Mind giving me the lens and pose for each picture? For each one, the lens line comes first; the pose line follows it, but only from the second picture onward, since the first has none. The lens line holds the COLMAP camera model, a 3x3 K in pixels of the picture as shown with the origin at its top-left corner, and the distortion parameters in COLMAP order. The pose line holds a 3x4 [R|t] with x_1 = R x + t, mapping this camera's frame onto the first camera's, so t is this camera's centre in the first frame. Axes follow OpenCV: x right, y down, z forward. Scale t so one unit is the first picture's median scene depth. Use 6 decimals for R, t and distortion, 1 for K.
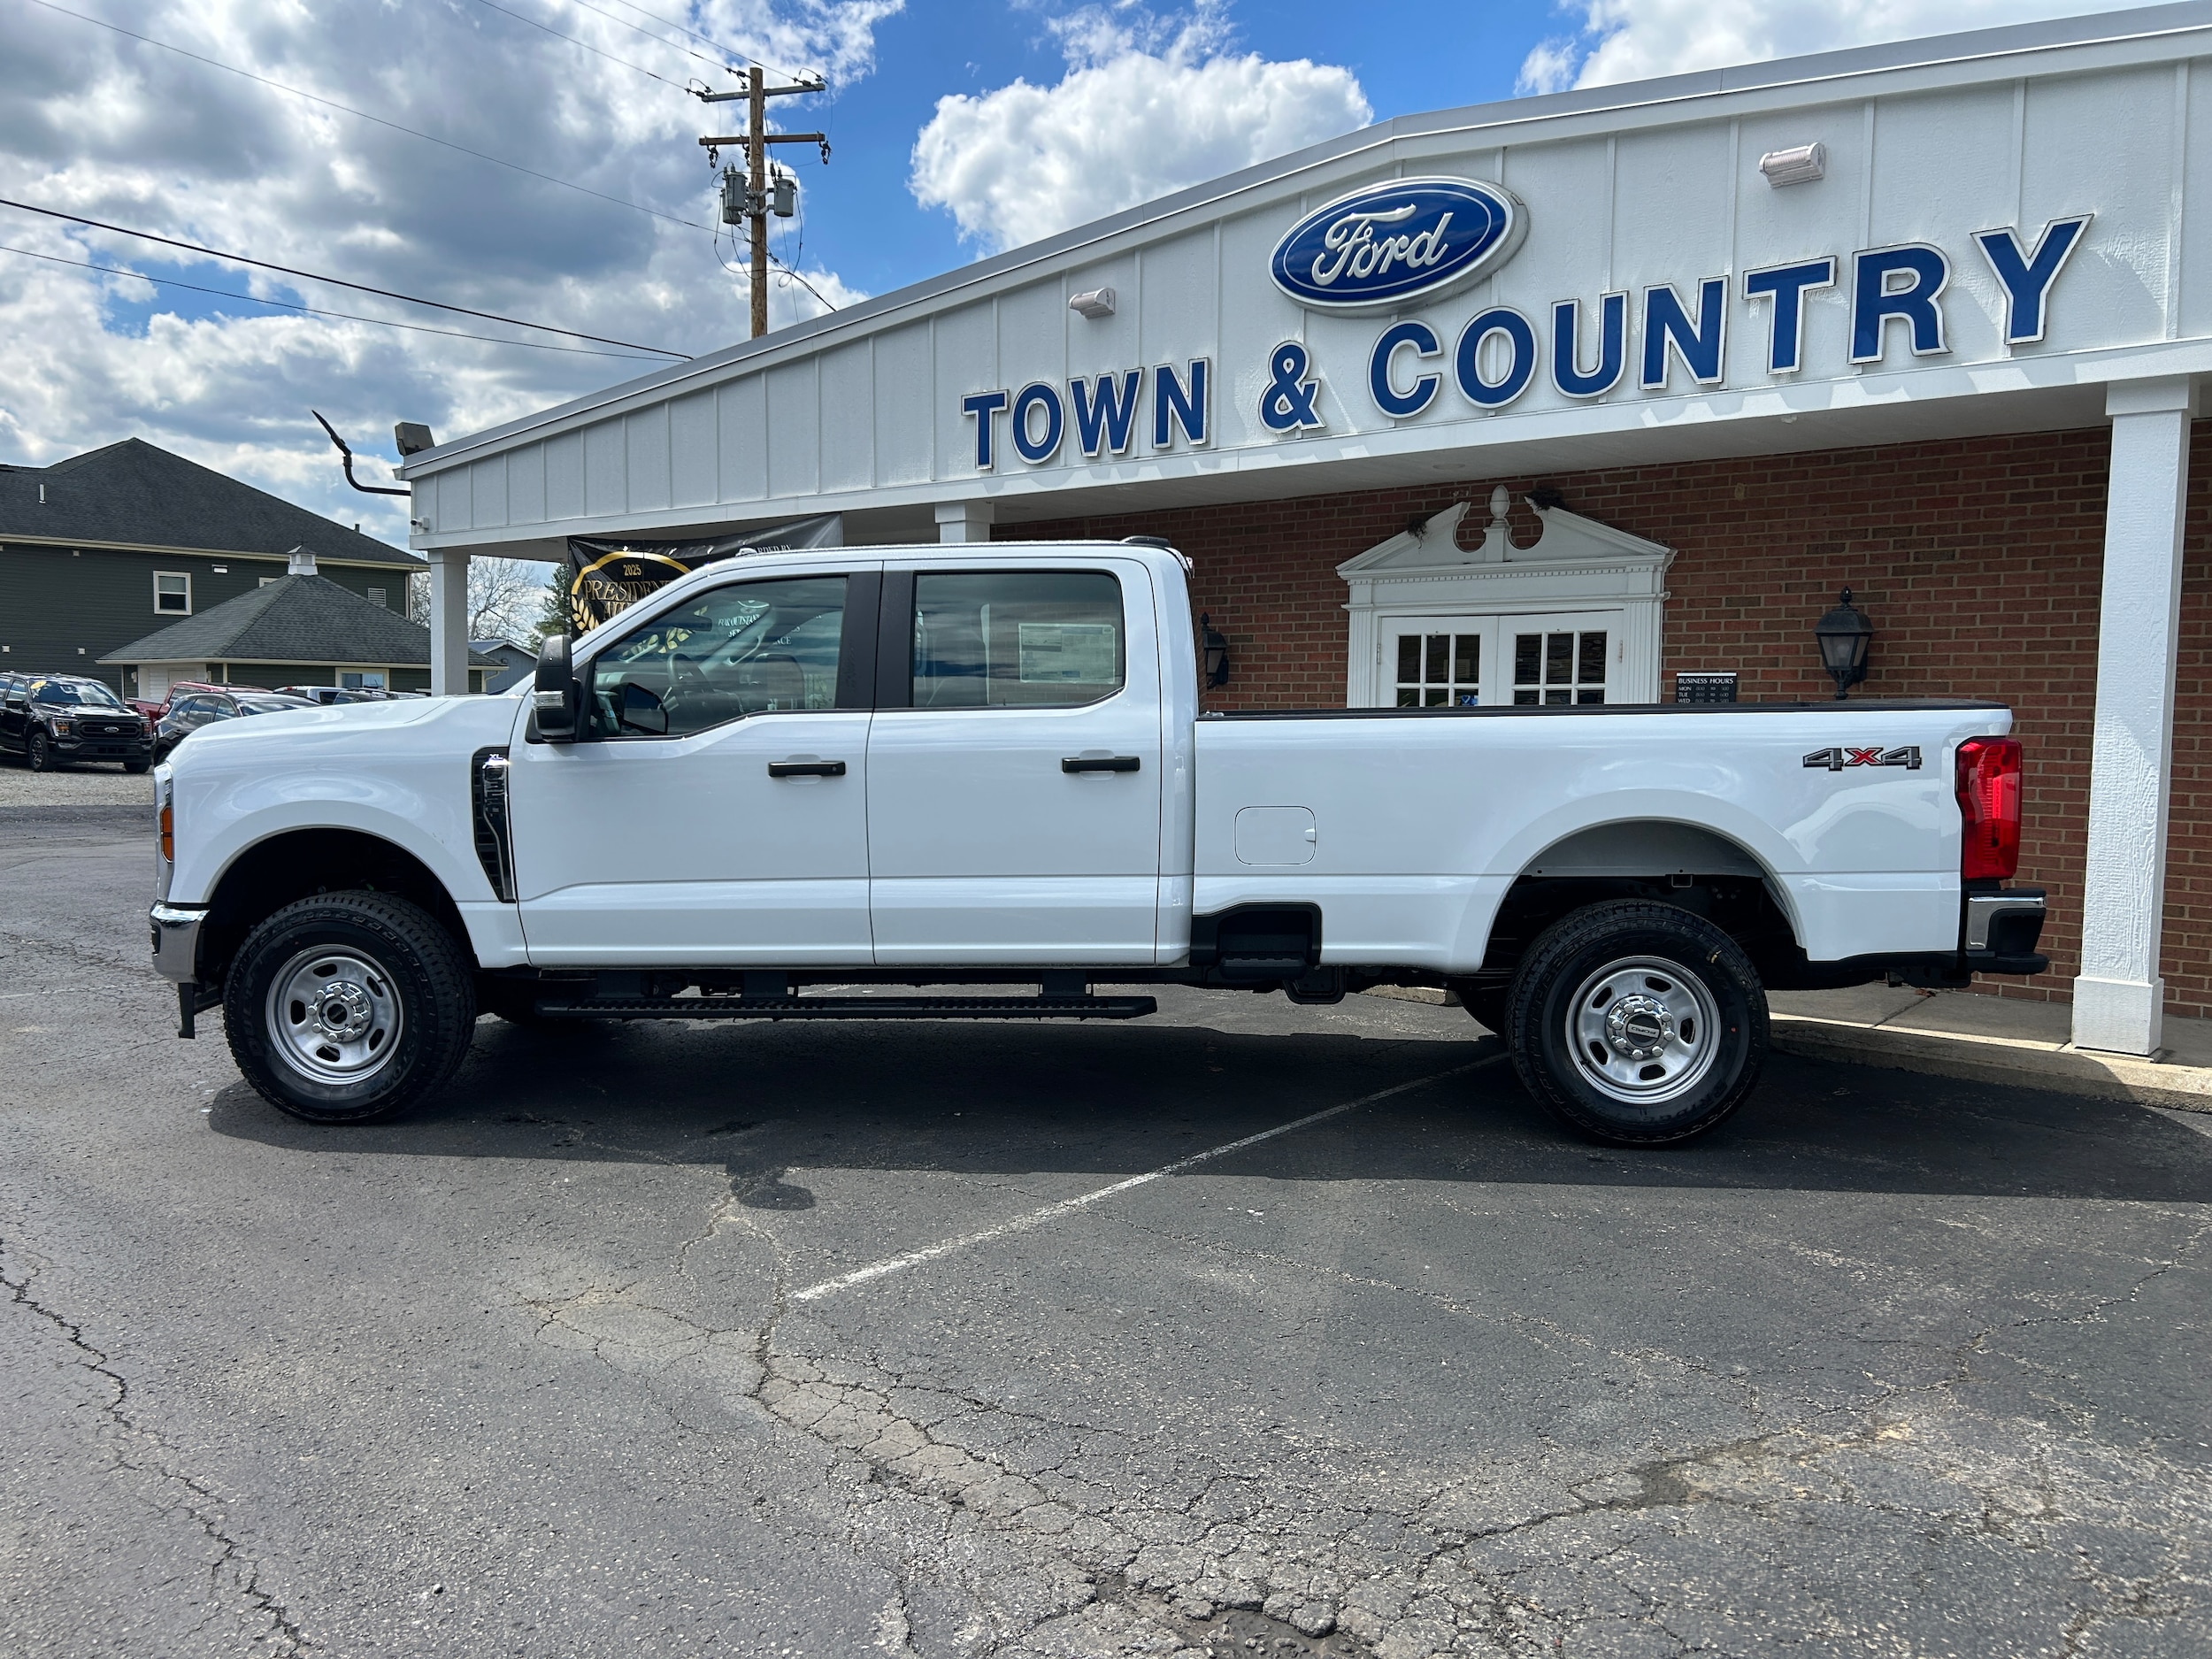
lens RADIAL K [[1669.5, 0, 1096.4], [0, 1669.5, 832.1], [0, 0, 1]] dist [0.056069, -0.075200]
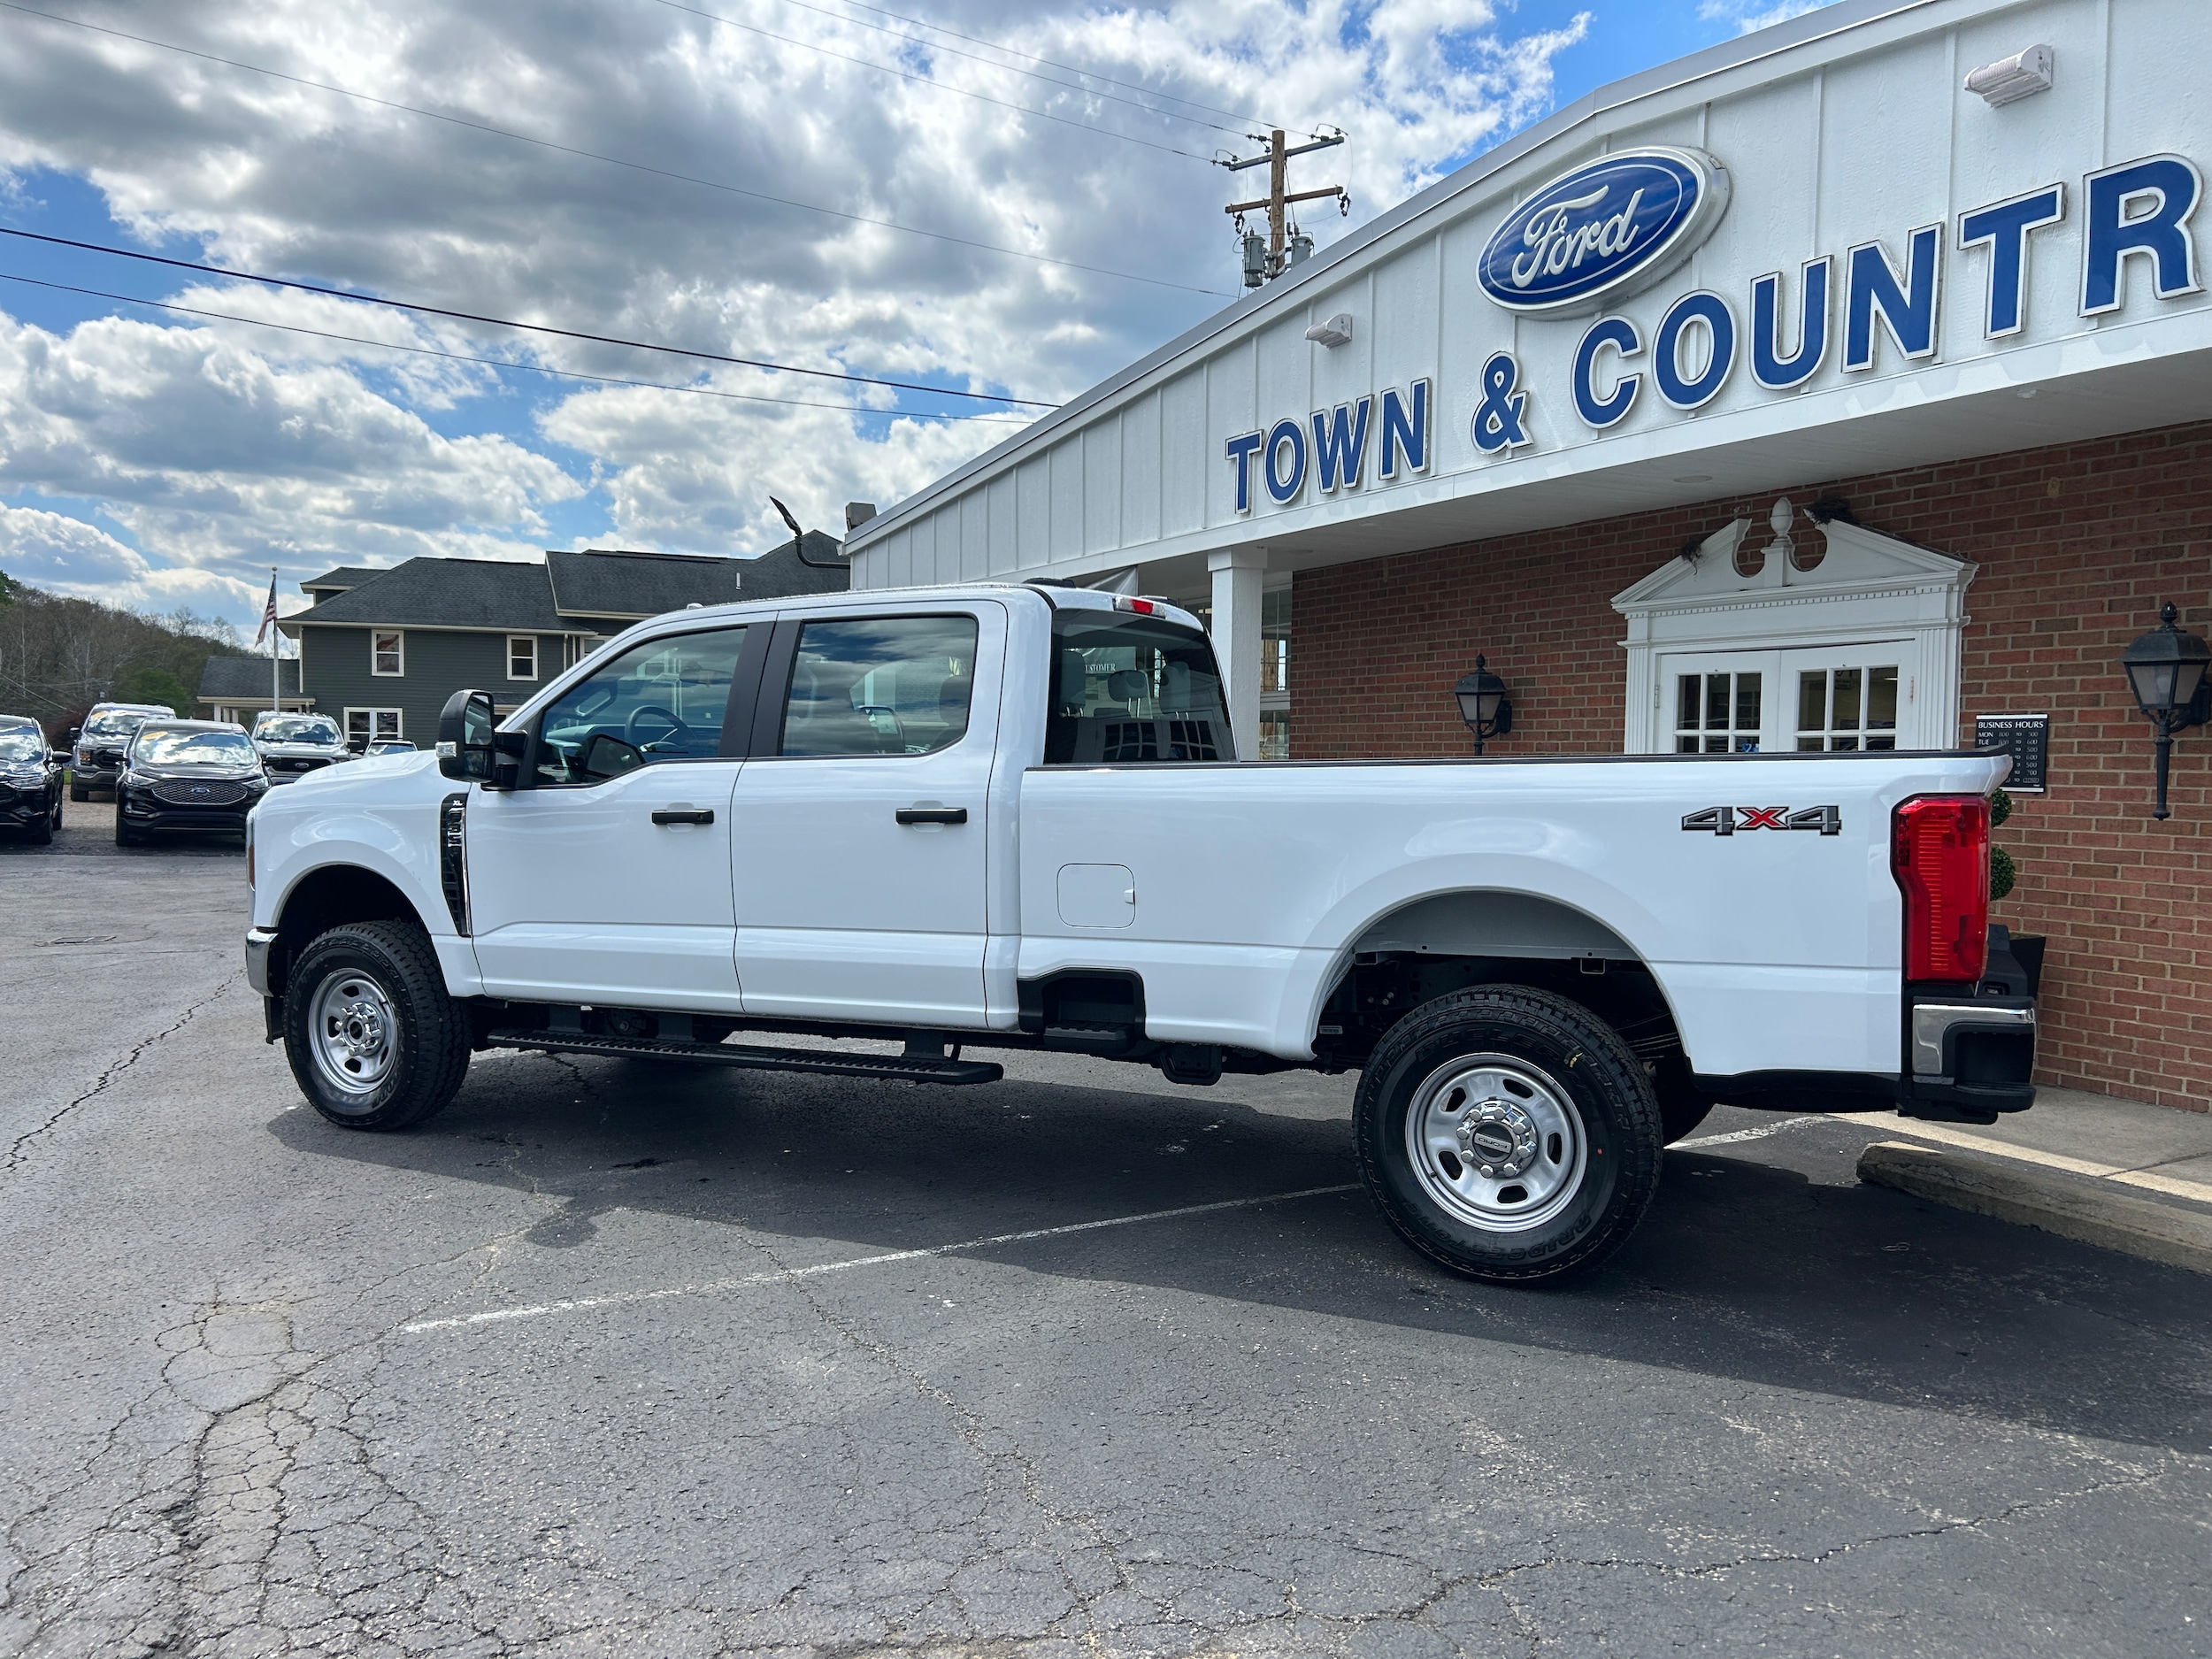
lens RADIAL K [[1680.9, 0, 1088.4], [0, 1680.9, 850.3], [0, 0, 1]] dist [0.036287, -0.034415]
pose [[0.925290, 0.019436, -0.378762, 0.285523], [-0.027498, 0.999496, -0.015887, -0.005243], [0.378262, 0.025115, 0.925358, 0.091943]]
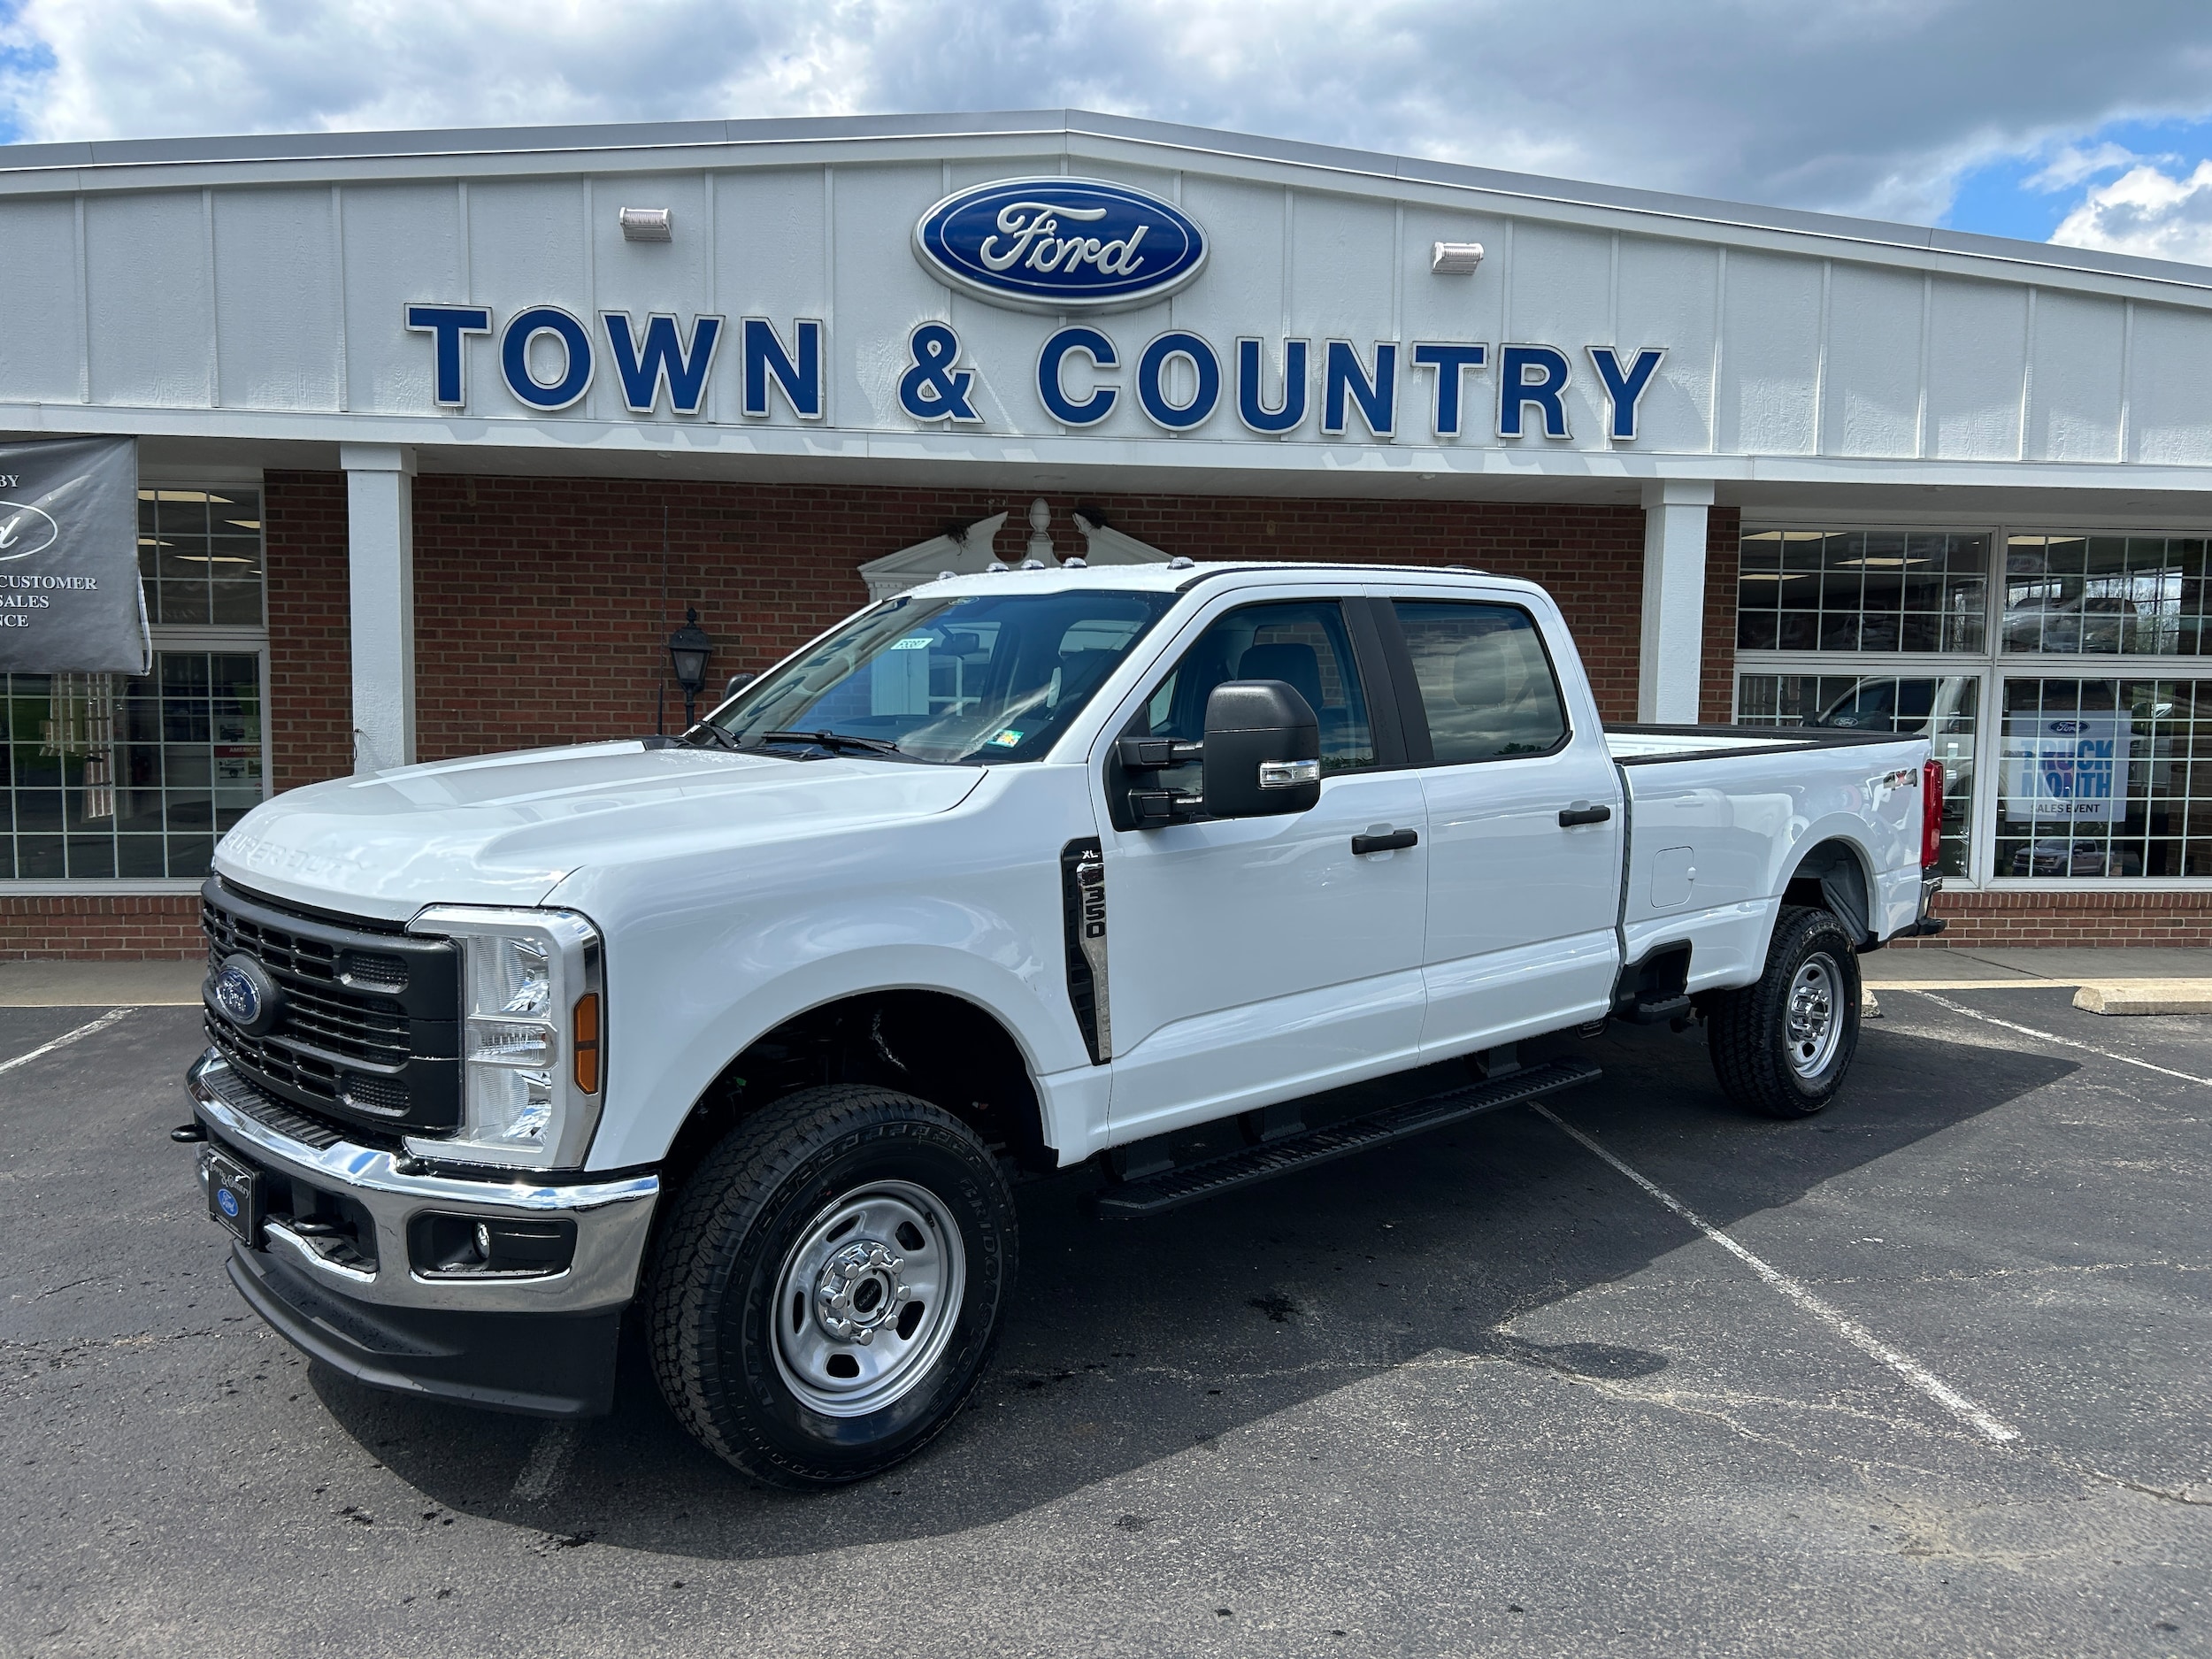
lens RADIAL K [[1665.4, 0, 1106.0], [0, 1665.4, 829.5], [0, 0, 1]] dist [0.051107, -0.054395]
pose [[0.681598, -0.061802, 0.729113, -0.548990], [0.051519, 0.998007, 0.036433, -0.051491], [-0.729911, 0.012730, 0.683423, 0.349811]]
